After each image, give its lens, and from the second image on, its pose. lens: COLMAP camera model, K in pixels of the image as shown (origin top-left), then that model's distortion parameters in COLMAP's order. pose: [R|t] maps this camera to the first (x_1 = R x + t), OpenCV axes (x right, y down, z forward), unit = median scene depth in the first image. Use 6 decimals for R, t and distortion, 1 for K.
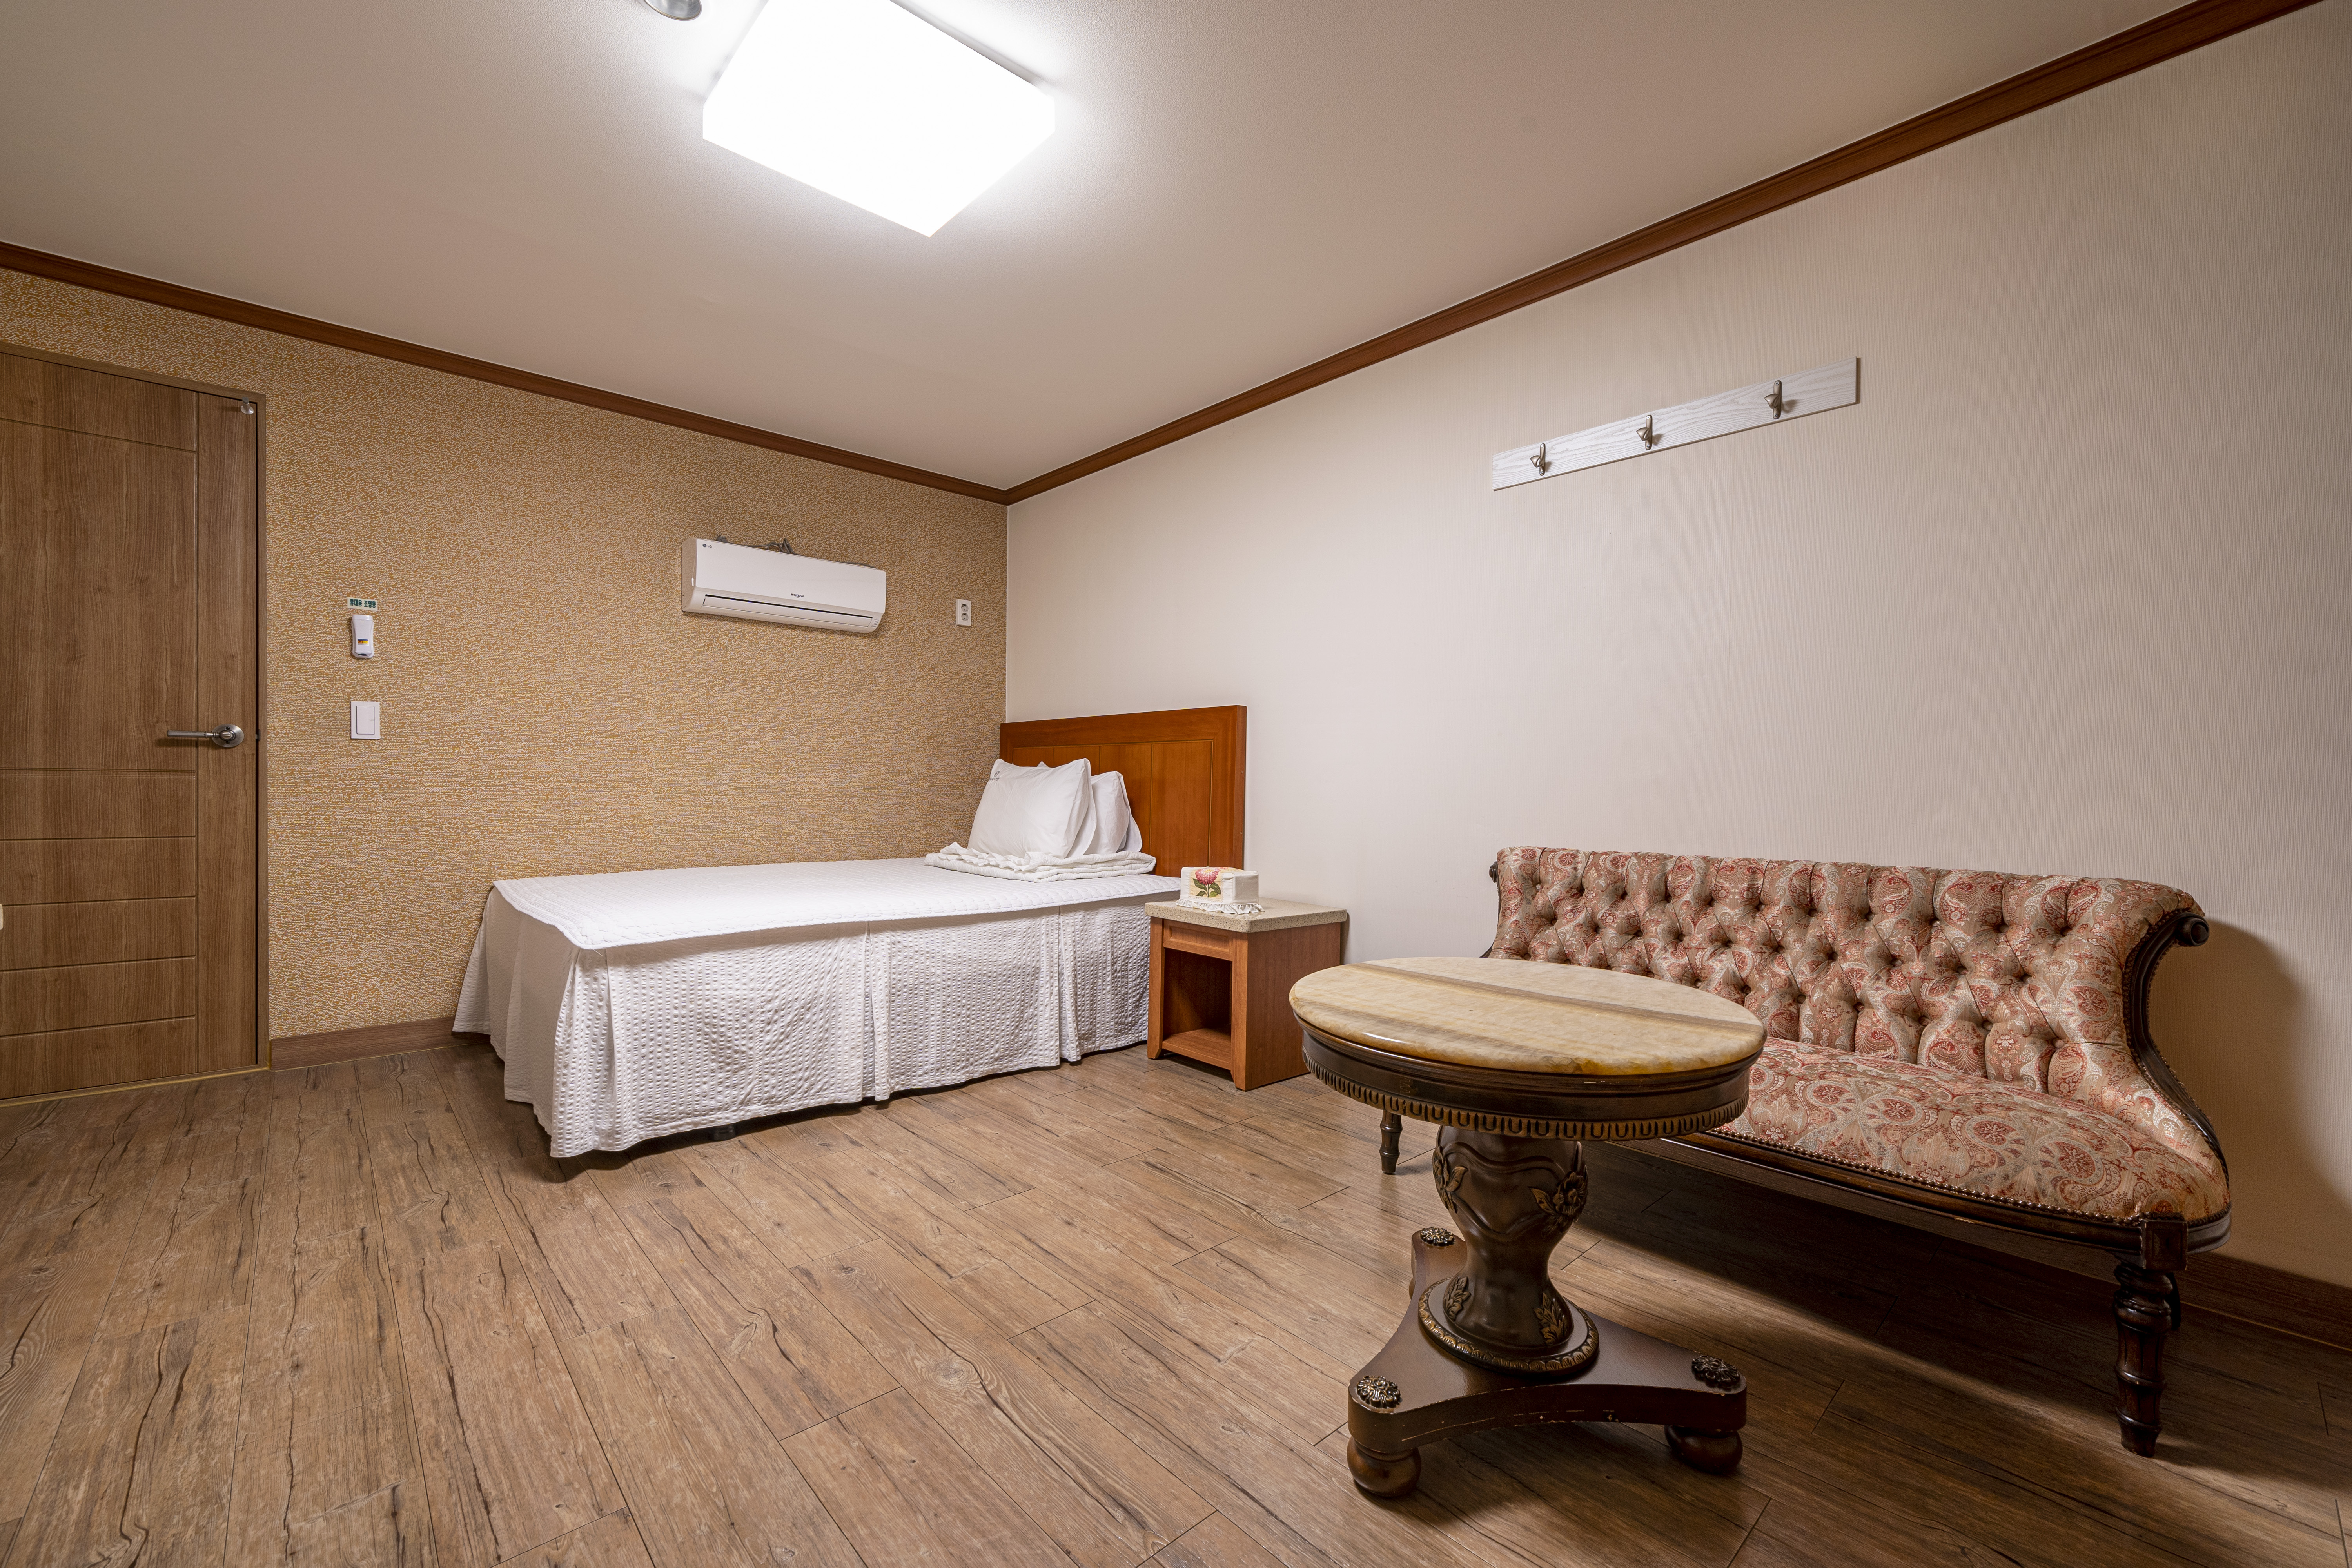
lens RADIAL K [[960.8, 0, 1183.0], [0, 960.8, 778.9], [0, 0, 1]] dist [0.000010, -0.000062]
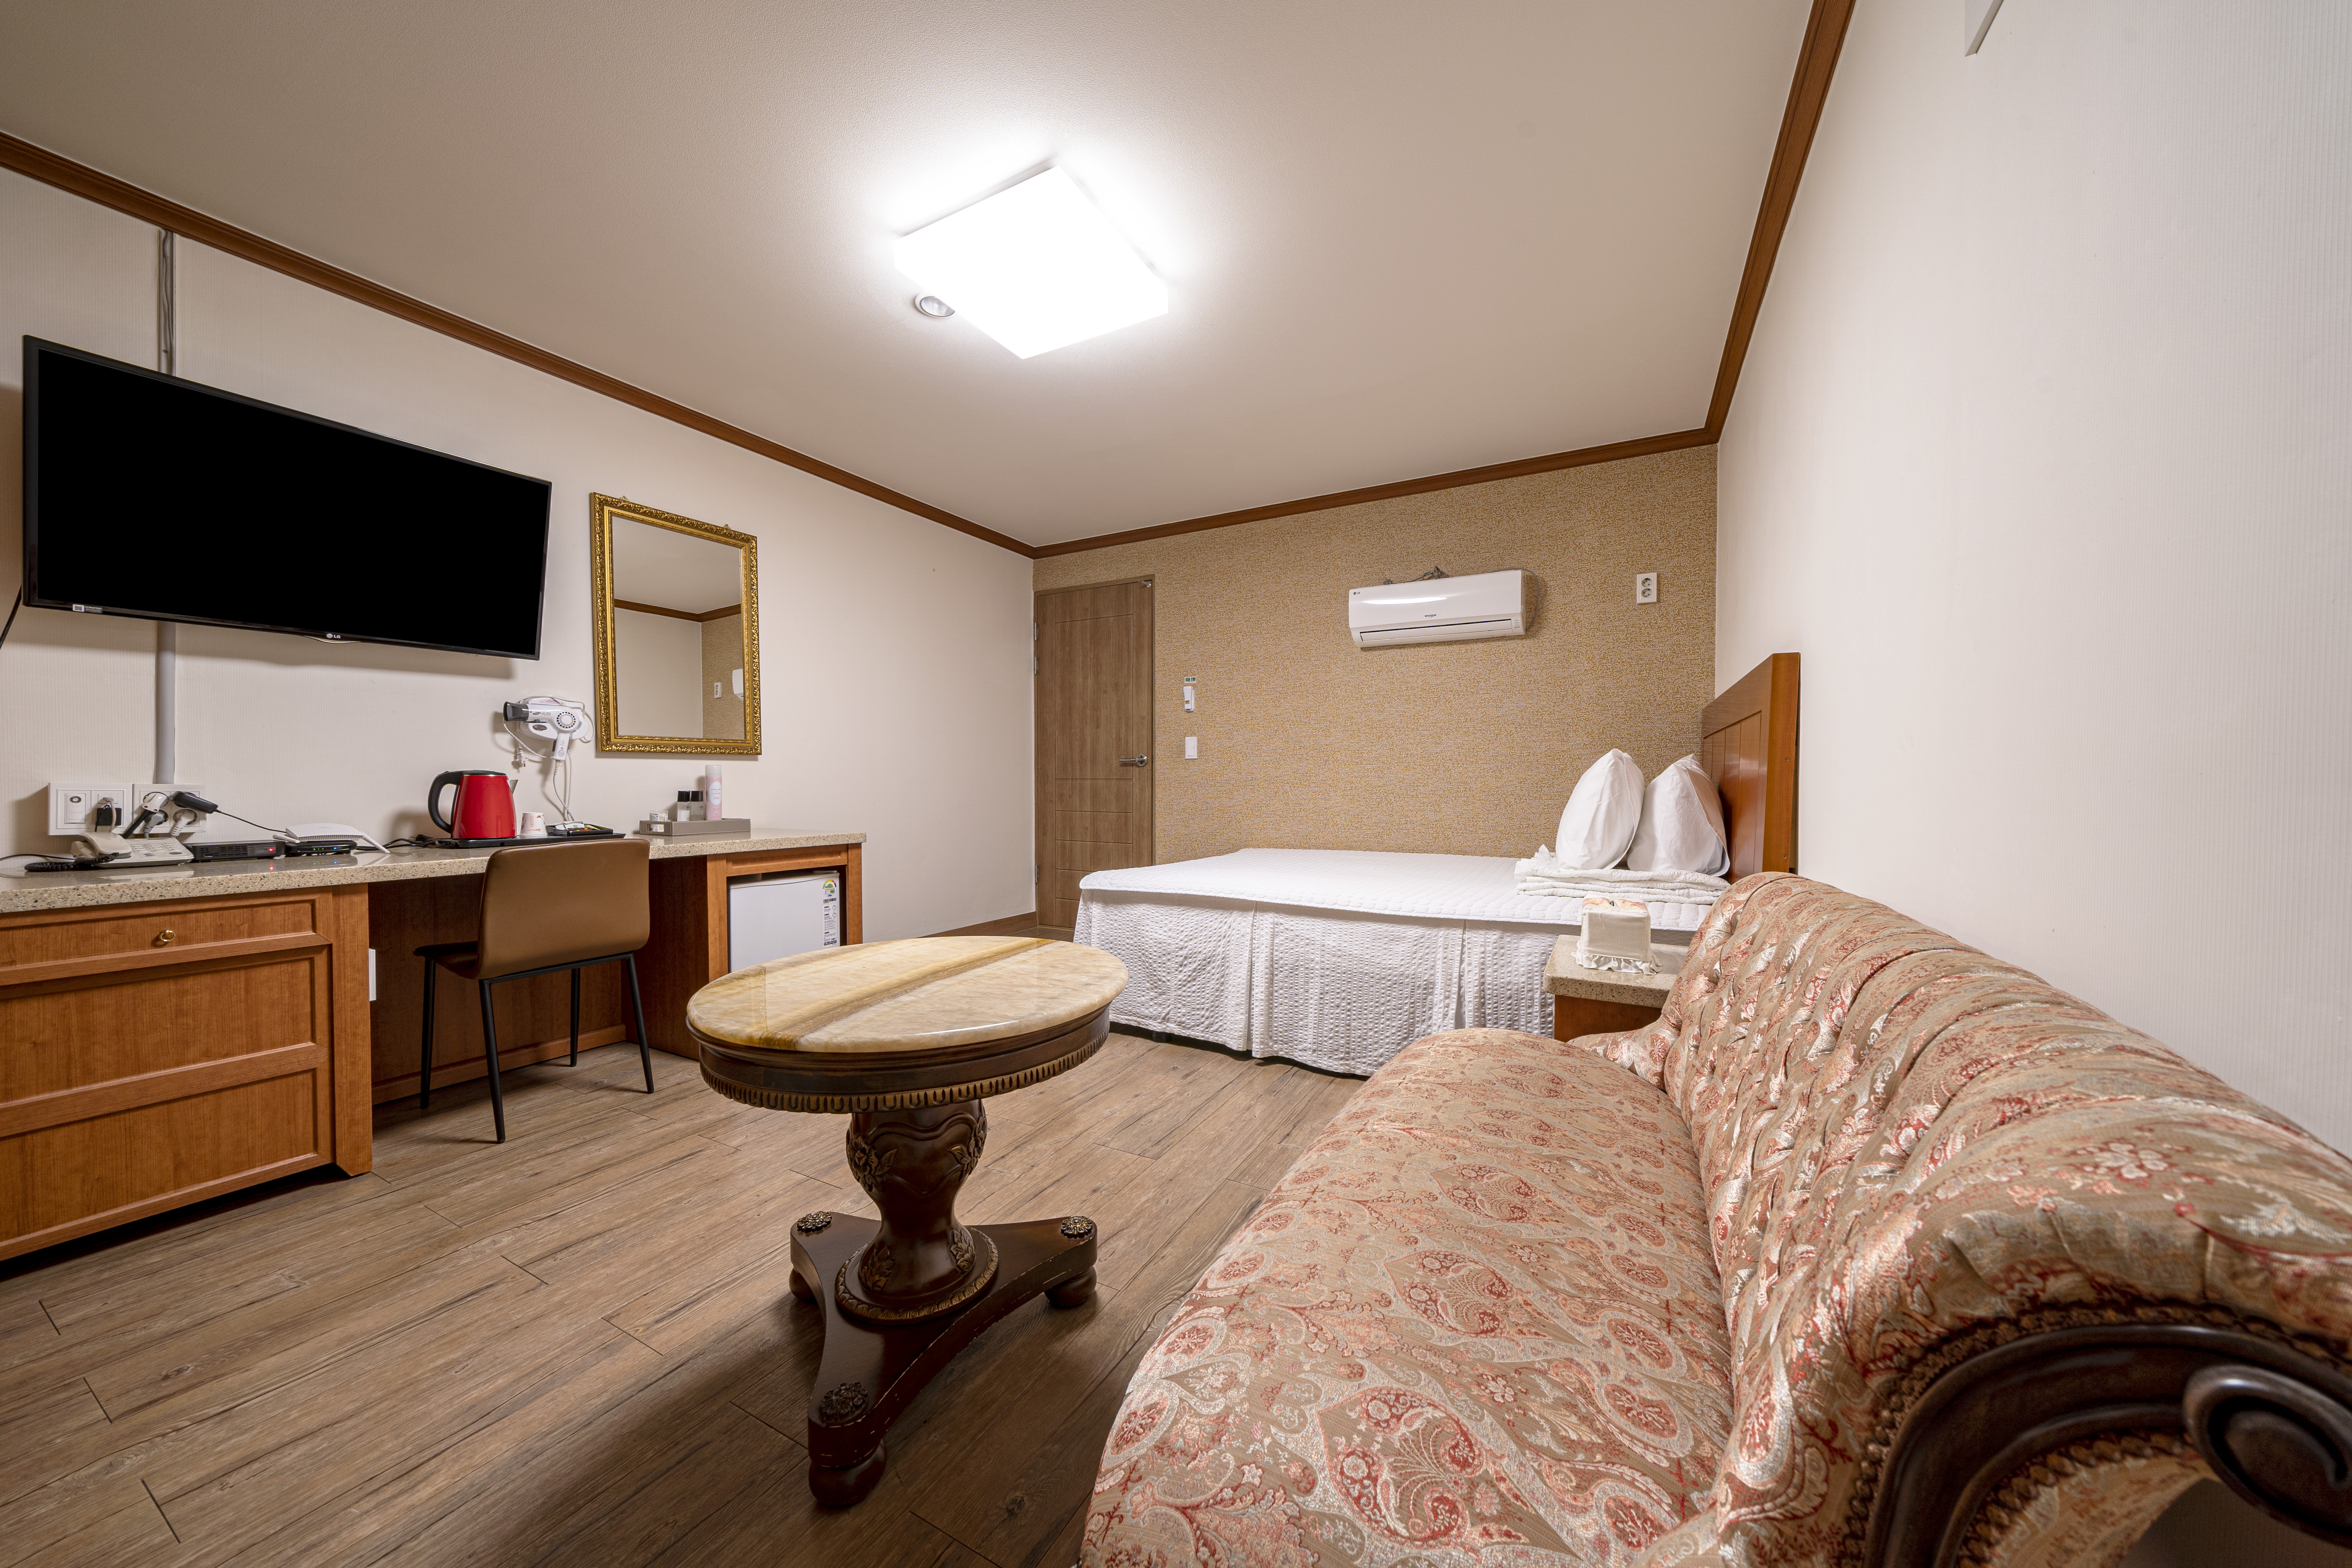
lens RADIAL K [[810.1, 0, 1176.0], [0, 810.1, 784.0], [0, 0, 1]] dist [0.000206, -0.000055]
pose [[0.313770, -0.006689, -0.949476, 0.535626], [0.008703, 0.999953, -0.004168, 0.009244], [0.949459, -0.006955, 0.313813, 0.558776]]
